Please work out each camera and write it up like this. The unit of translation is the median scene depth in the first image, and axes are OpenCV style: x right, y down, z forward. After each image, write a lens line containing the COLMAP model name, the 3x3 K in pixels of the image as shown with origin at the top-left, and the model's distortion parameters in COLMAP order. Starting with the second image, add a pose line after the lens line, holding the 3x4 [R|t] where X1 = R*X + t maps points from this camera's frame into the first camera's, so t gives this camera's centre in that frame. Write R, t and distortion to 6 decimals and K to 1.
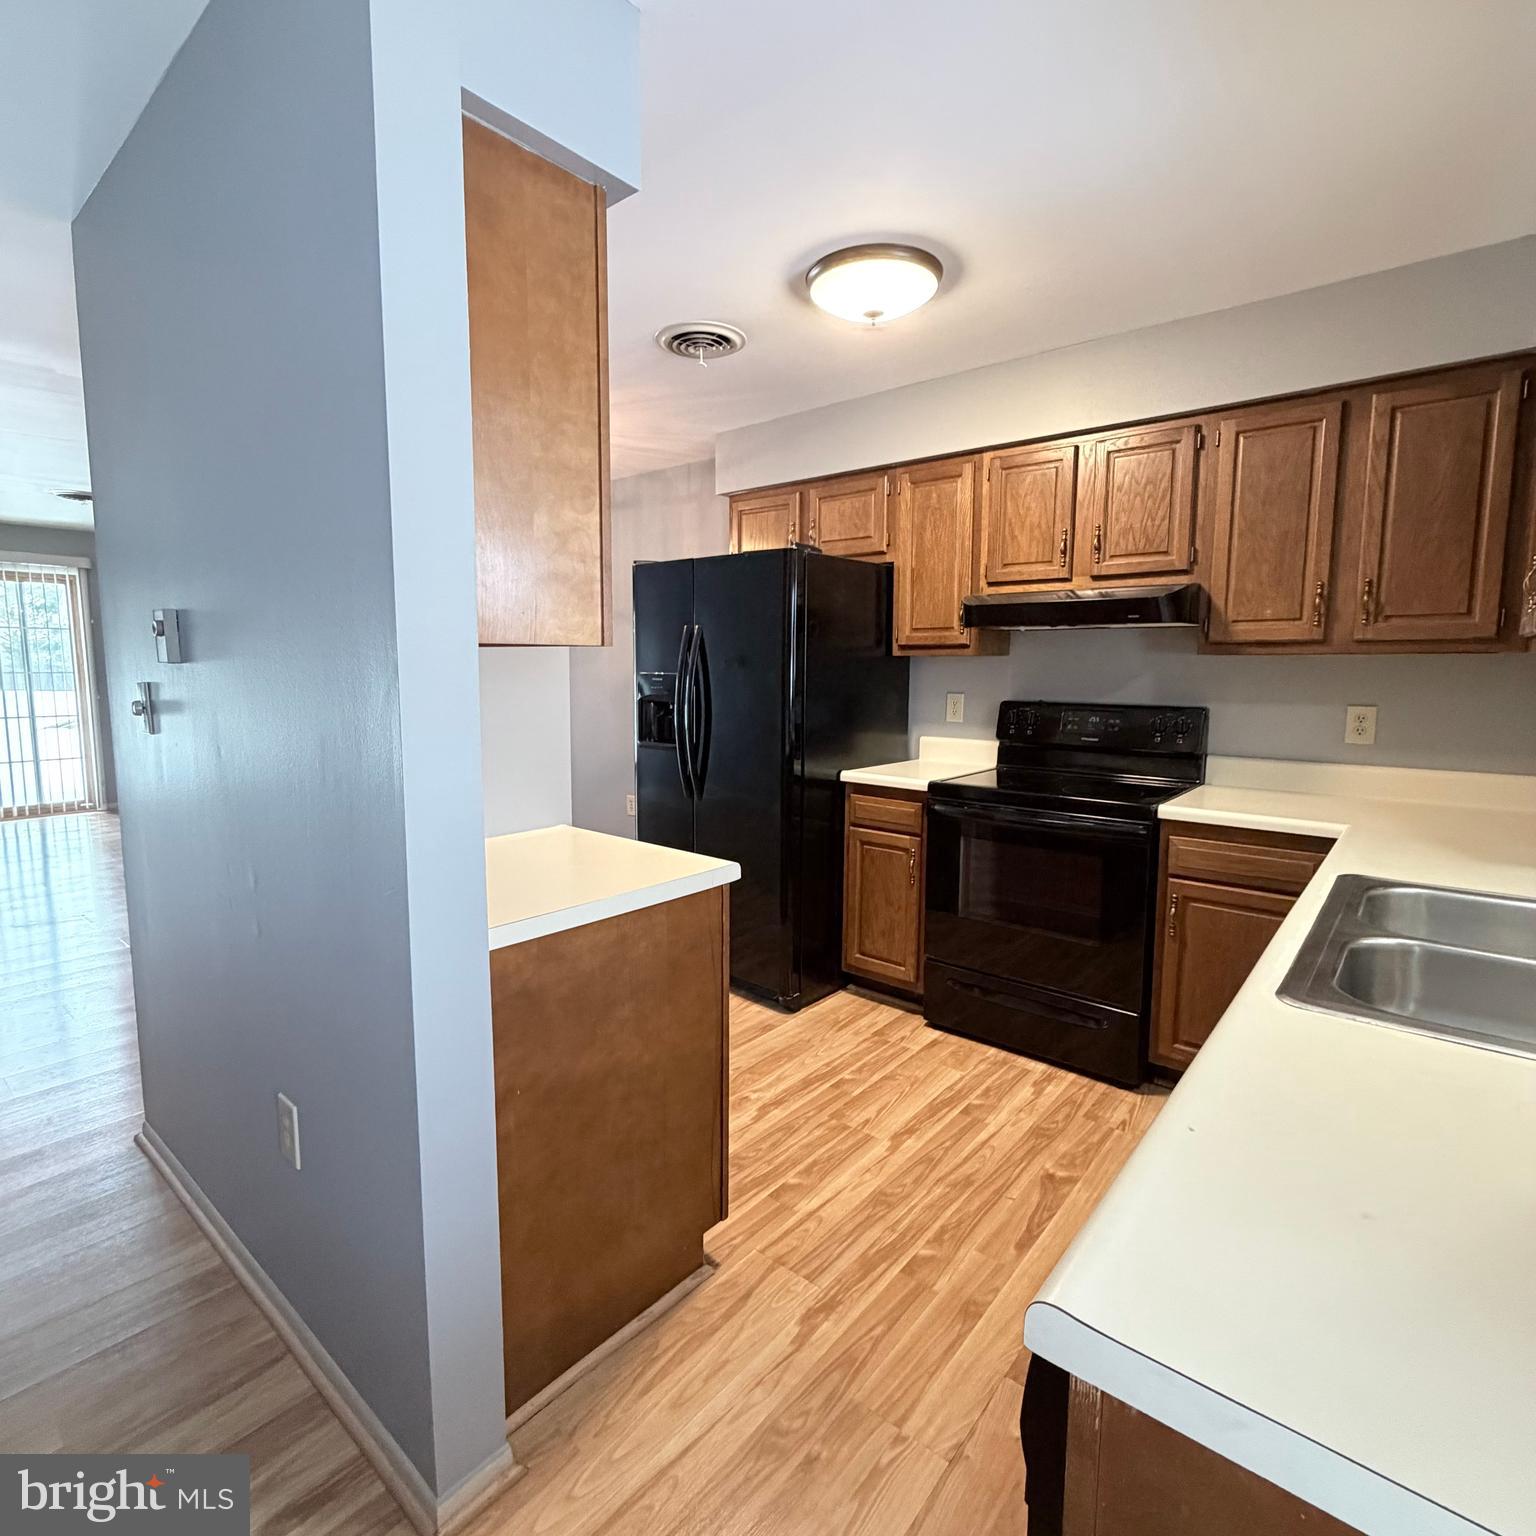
lens RADIAL K [[817.7, 0, 767.9], [0, 817.7, 760.6], [0, 0, 1]] dist [-0.002315, 0.001117]
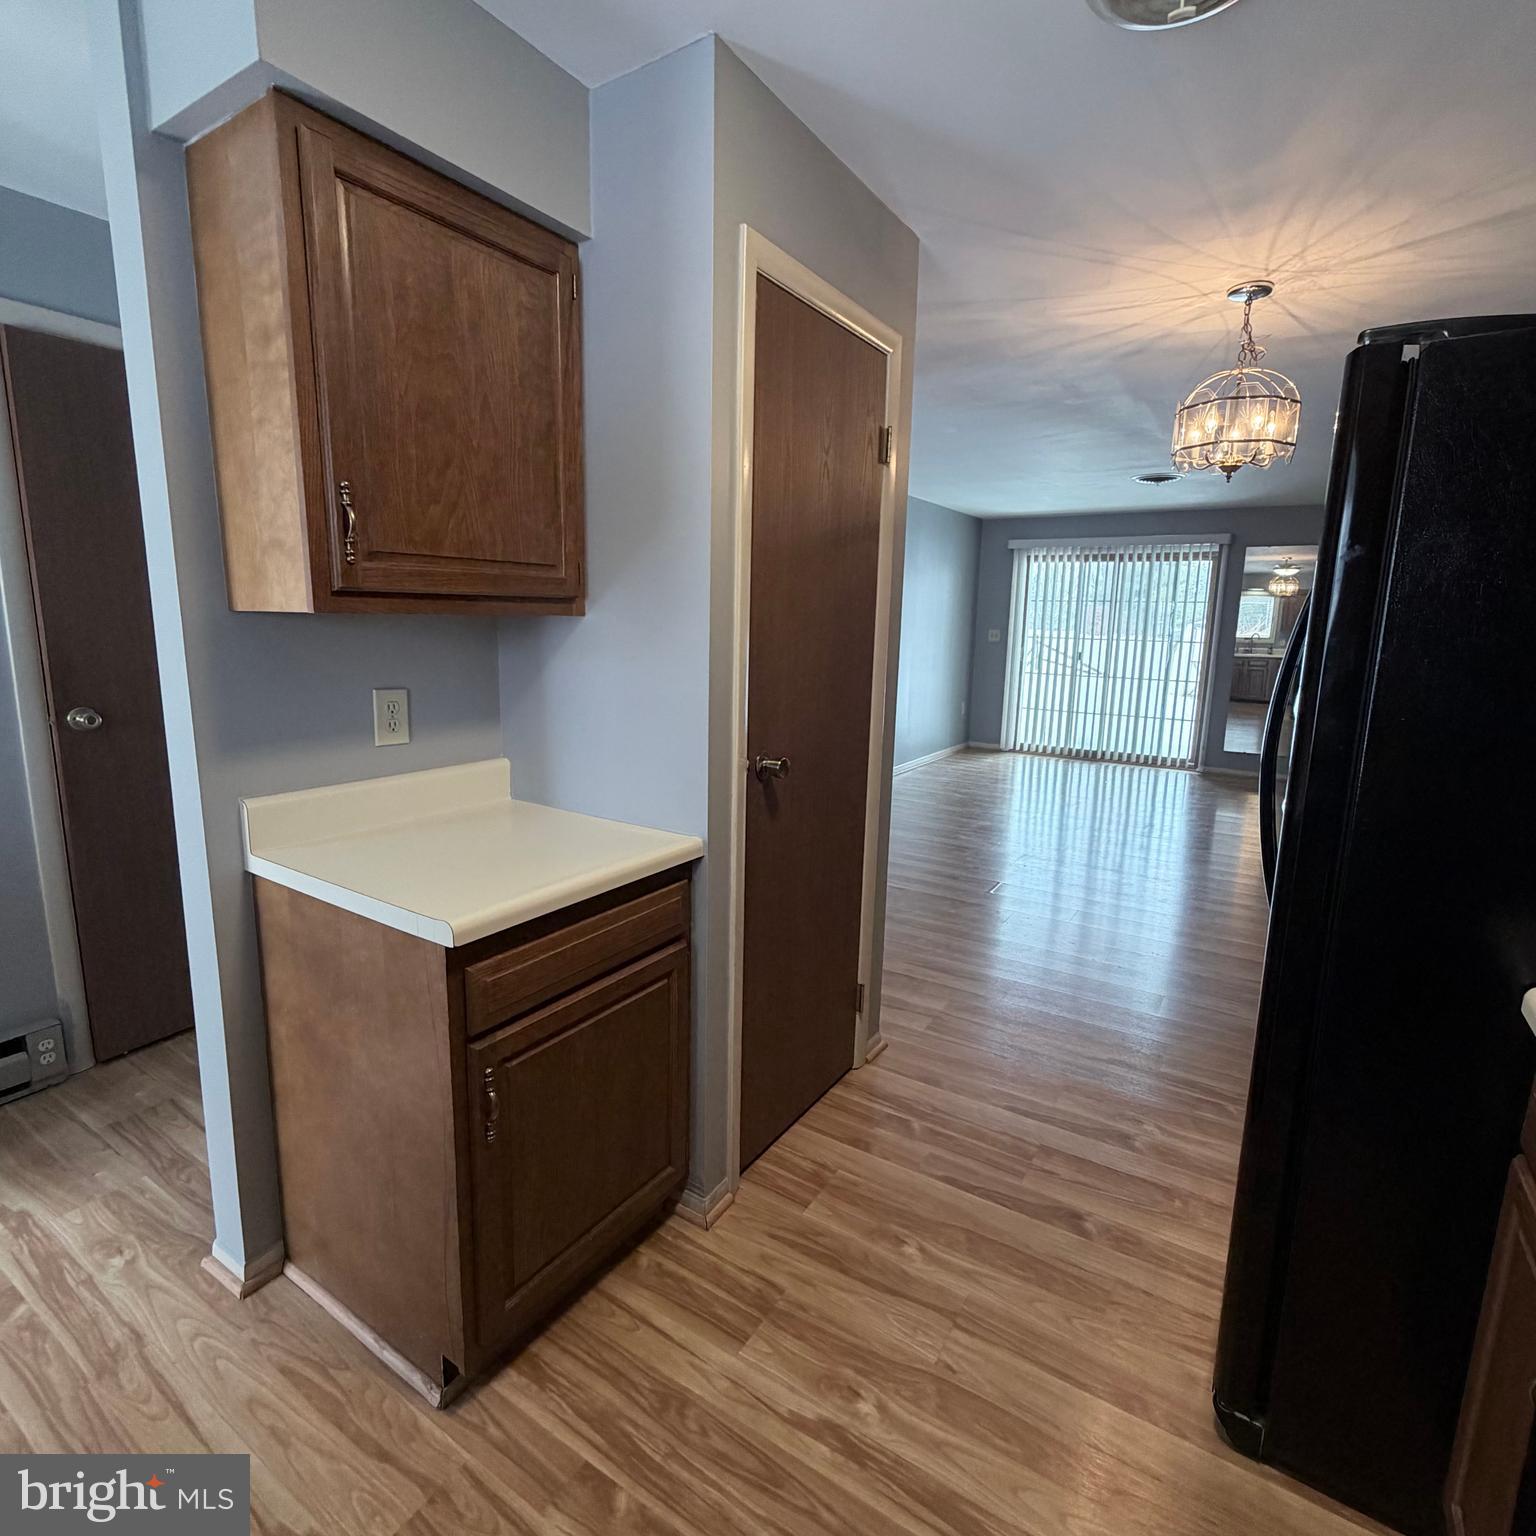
lens RADIAL K [[817.7, 0, 767.9], [0, 817.7, 760.6], [0, 0, 1]] dist [-0.002315, 0.001117]
pose [[0.125709, 0.167940, -0.977749, 0.378082], [-0.136452, 0.979127, 0.150633, -0.088946], [0.982638, 0.114480, 0.146001, 0.663652]]
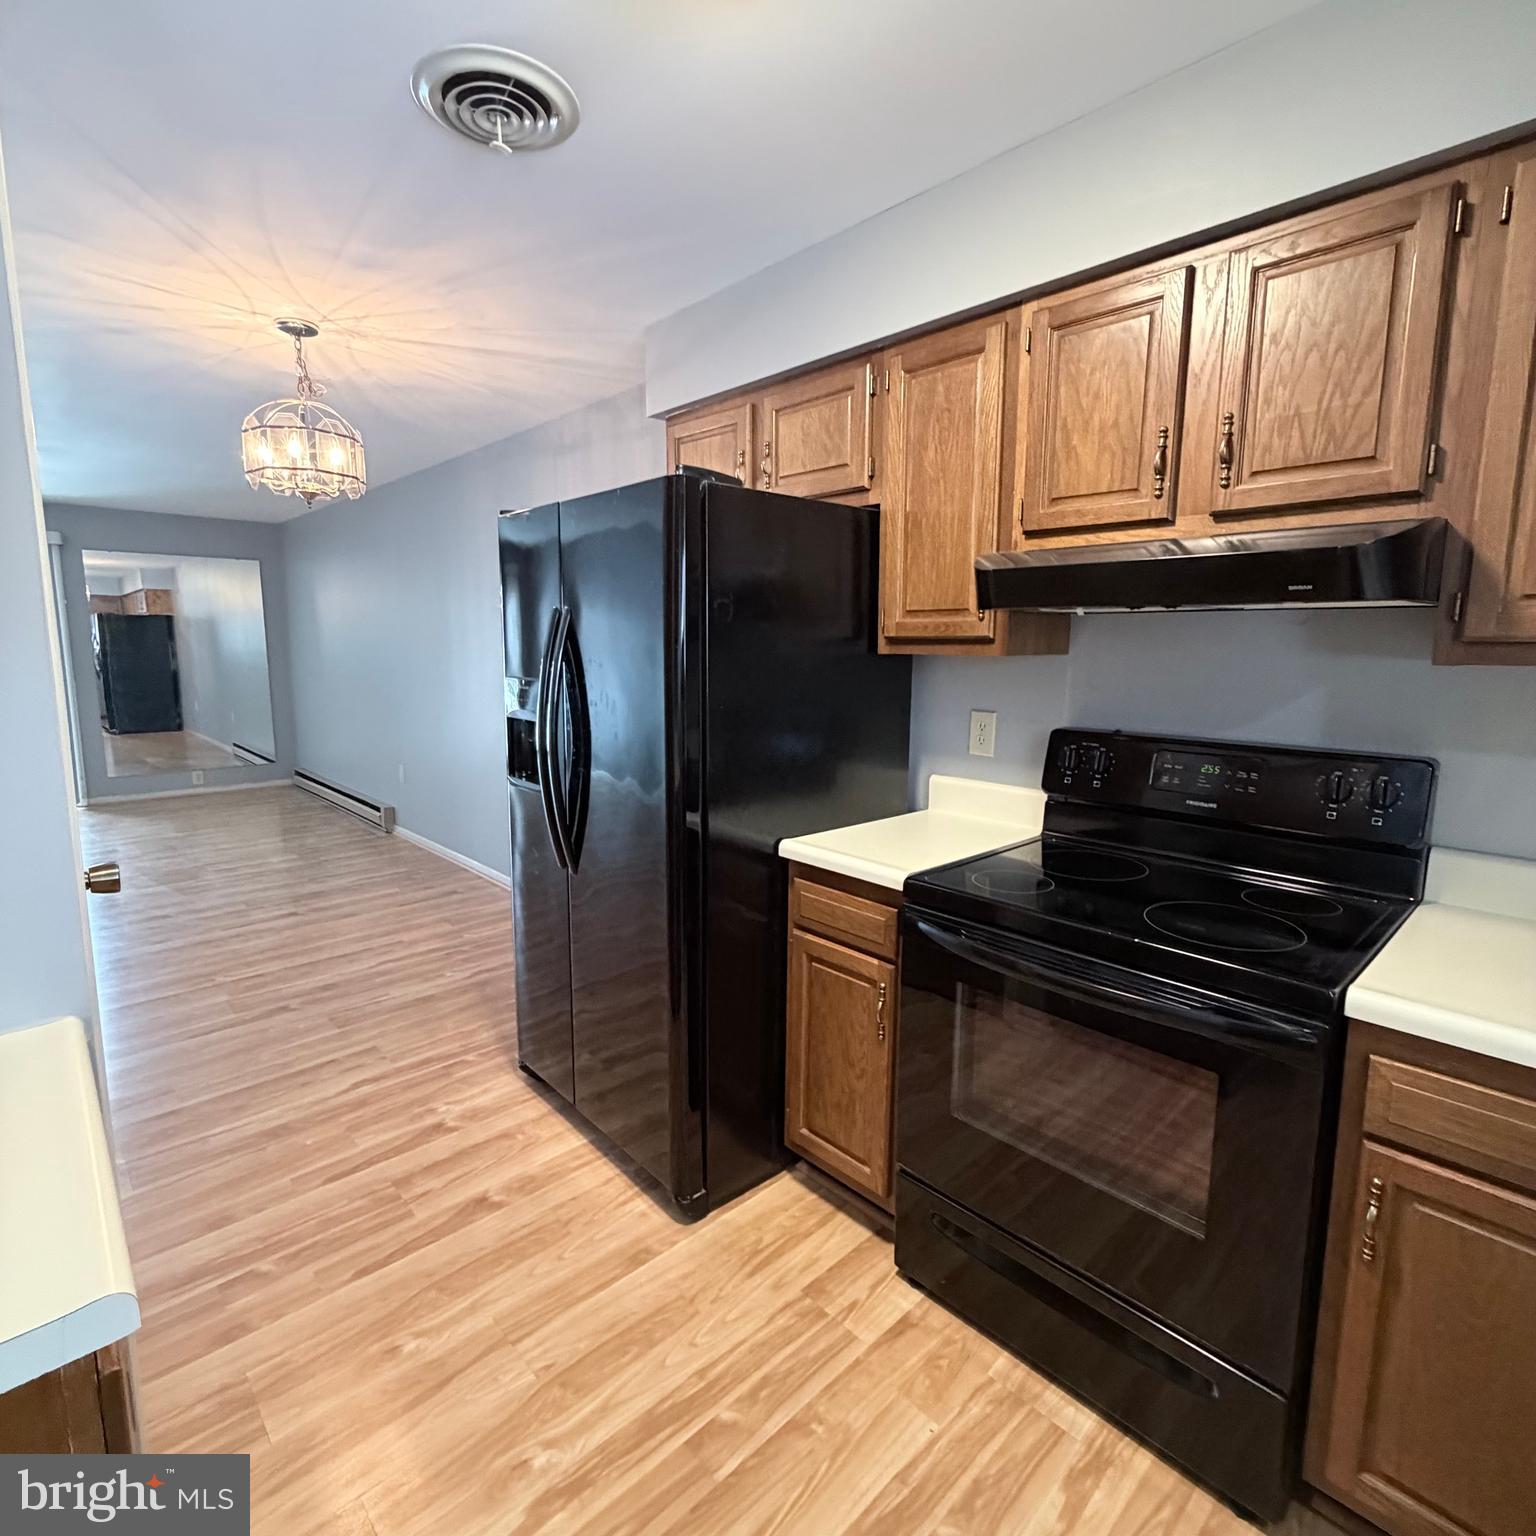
lens RADIAL K [[817.7, 0, 767.9], [0, 817.7, 760.6], [0, 0, 1]] dist [-0.002315, 0.001117]
pose [[0.992870, 0.019292, -0.117634, 0.159808], [-0.016279, 0.999516, 0.026525, -0.067626], [0.118089, -0.024420, 0.992703, 0.398113]]
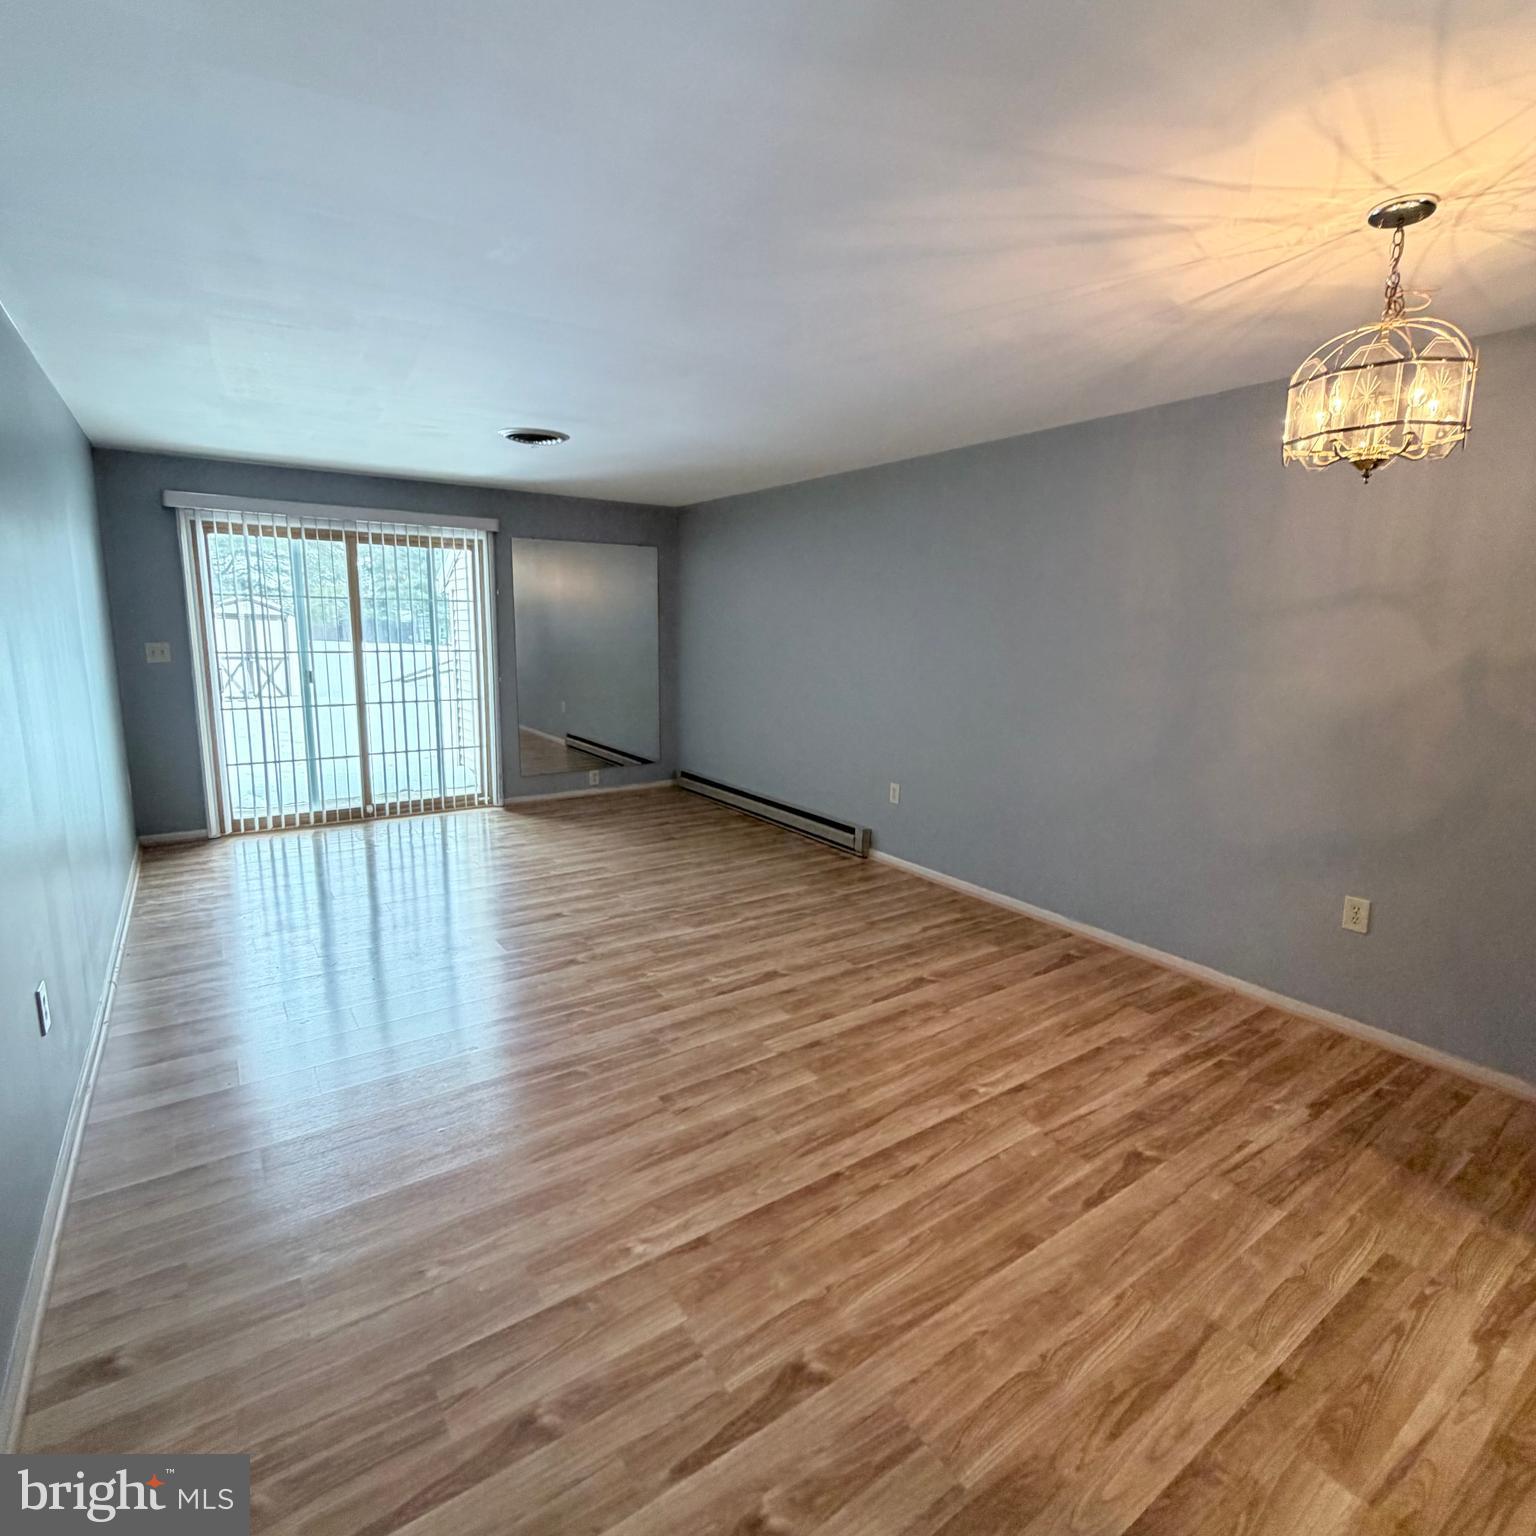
lens RADIAL K [[817.7, 0, 767.9], [0, 817.7, 760.6], [0, 0, 1]] dist [-0.002315, 0.001117]
pose [[0.963895, 0.055807, -0.260370, -0.710047], [-0.042729, 0.997537, 0.055628, -0.120134], [0.262833, -0.042494, 0.963905, 0.515769]]
